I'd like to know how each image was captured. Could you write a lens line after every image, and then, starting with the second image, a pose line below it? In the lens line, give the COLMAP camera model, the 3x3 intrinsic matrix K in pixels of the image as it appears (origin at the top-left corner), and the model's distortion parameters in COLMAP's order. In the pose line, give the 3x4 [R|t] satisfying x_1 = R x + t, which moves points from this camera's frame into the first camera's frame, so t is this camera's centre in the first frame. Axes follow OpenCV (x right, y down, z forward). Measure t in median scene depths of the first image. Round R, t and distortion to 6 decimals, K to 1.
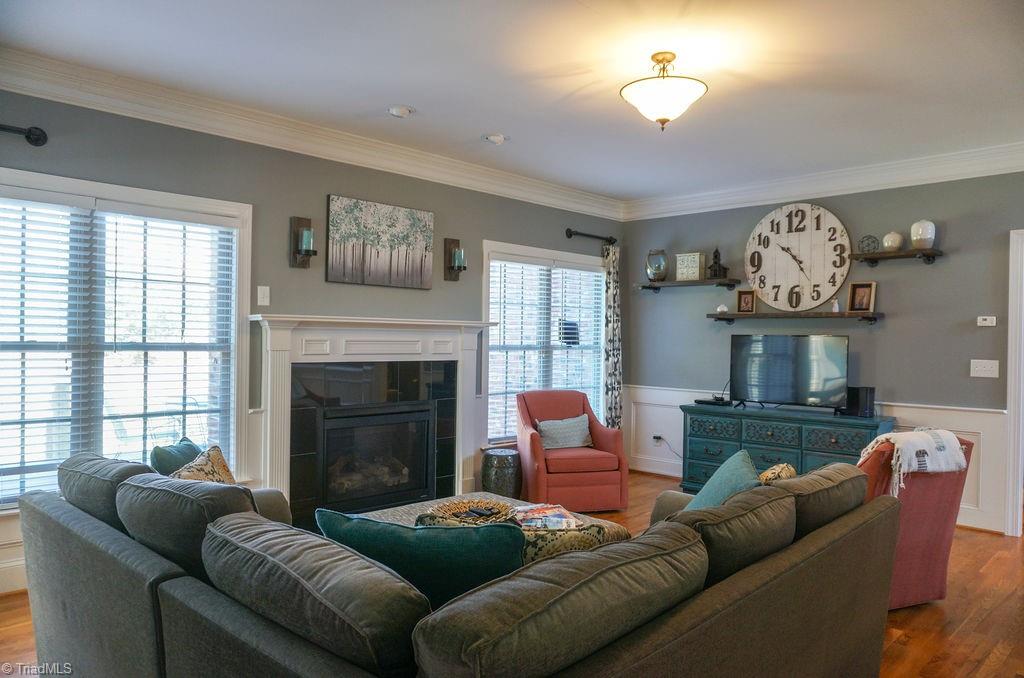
lens RADIAL K [[667.7, 0, 512.0], [0, 667.7, 339.0], [0, 0, 1]] dist [-0.036261, 0.001833]
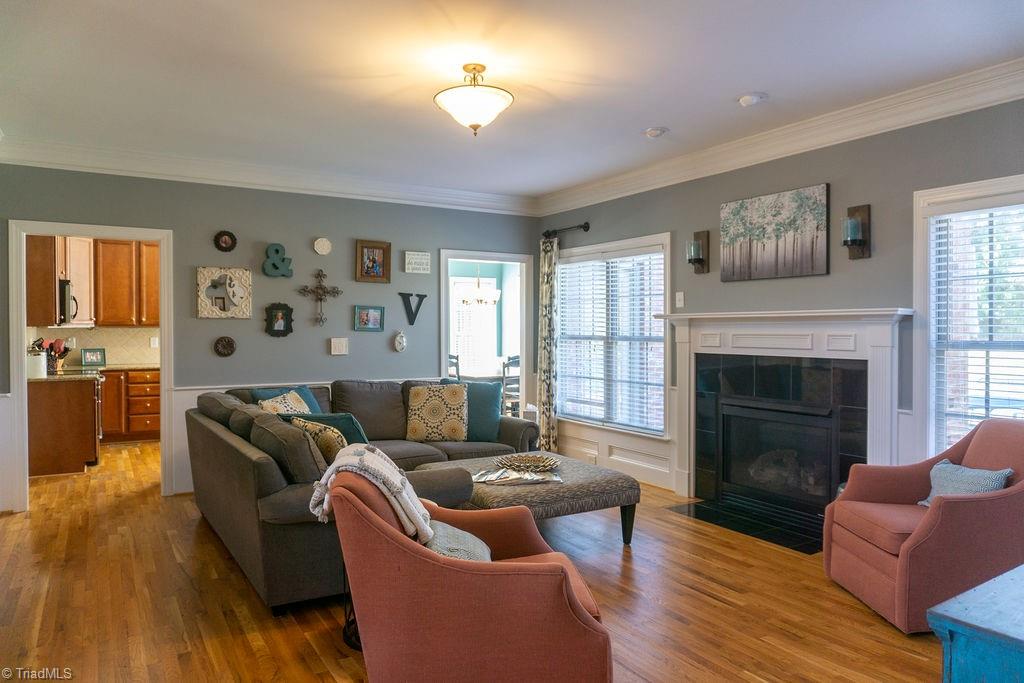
lens RADIAL K [[695.2, 0, 513.7], [0, 695.2, 334.7], [0, 0, 1]] dist [-0.009422, -0.000242]
pose [[-0.228084, -0.007684, -0.973611, 0.879192], [-0.006916, 0.999956, -0.006272, 0.011495], [0.973617, 0.005303, -0.228127, 0.867069]]
